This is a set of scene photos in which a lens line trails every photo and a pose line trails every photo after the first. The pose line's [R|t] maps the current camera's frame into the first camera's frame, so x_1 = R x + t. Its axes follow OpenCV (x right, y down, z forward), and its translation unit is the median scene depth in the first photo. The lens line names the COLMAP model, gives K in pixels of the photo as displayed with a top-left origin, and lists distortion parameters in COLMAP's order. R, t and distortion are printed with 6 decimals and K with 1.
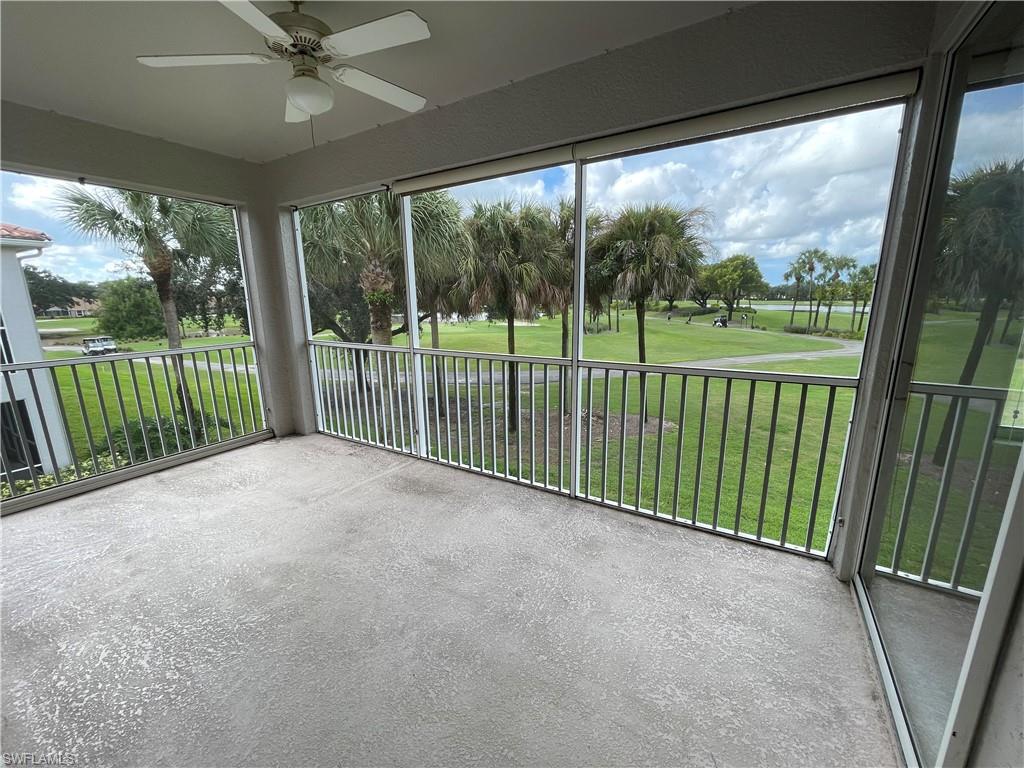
lens RADIAL K [[412.8, 0, 471.0], [0, 412.8, 398.7], [0, 0, 1]] dist [-0.004182, 0.001263]
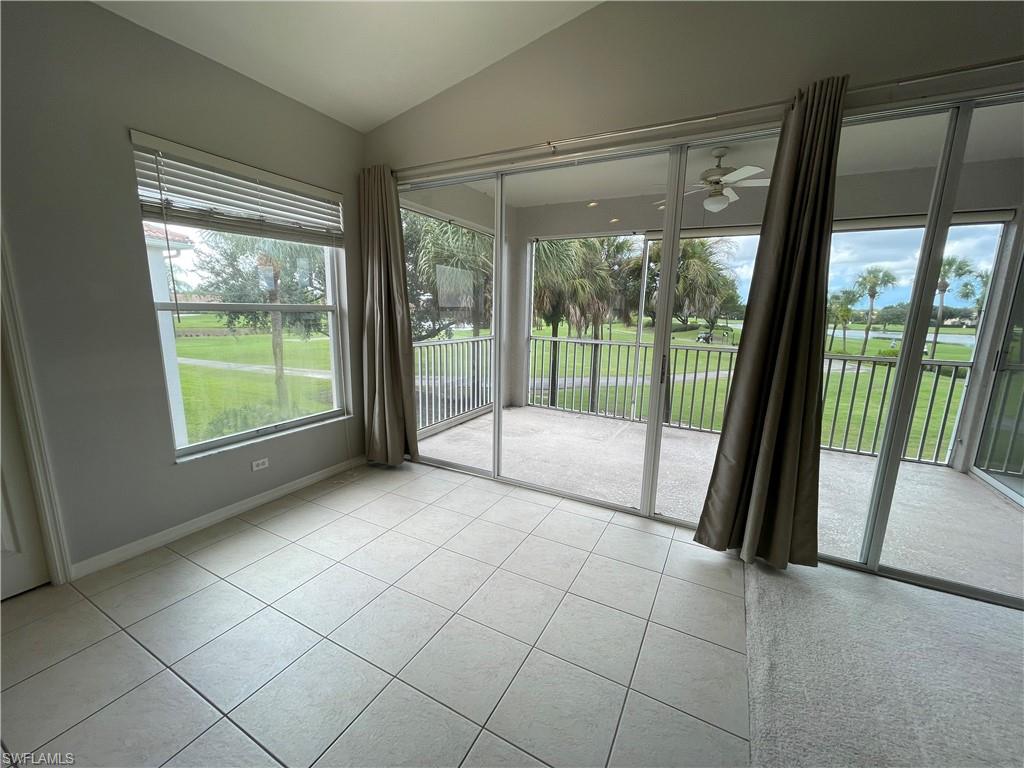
lens RADIAL K [[412.8, 0, 472.6], [0, 412.8, 396.7], [0, 0, 1]] dist [-0.004182, 0.001263]
pose [[0.998294, 0.027075, 0.051740, -0.721832], [-0.025746, 0.999326, -0.026179, 0.108236], [-0.052414, 0.024802, 0.998317, -0.378293]]
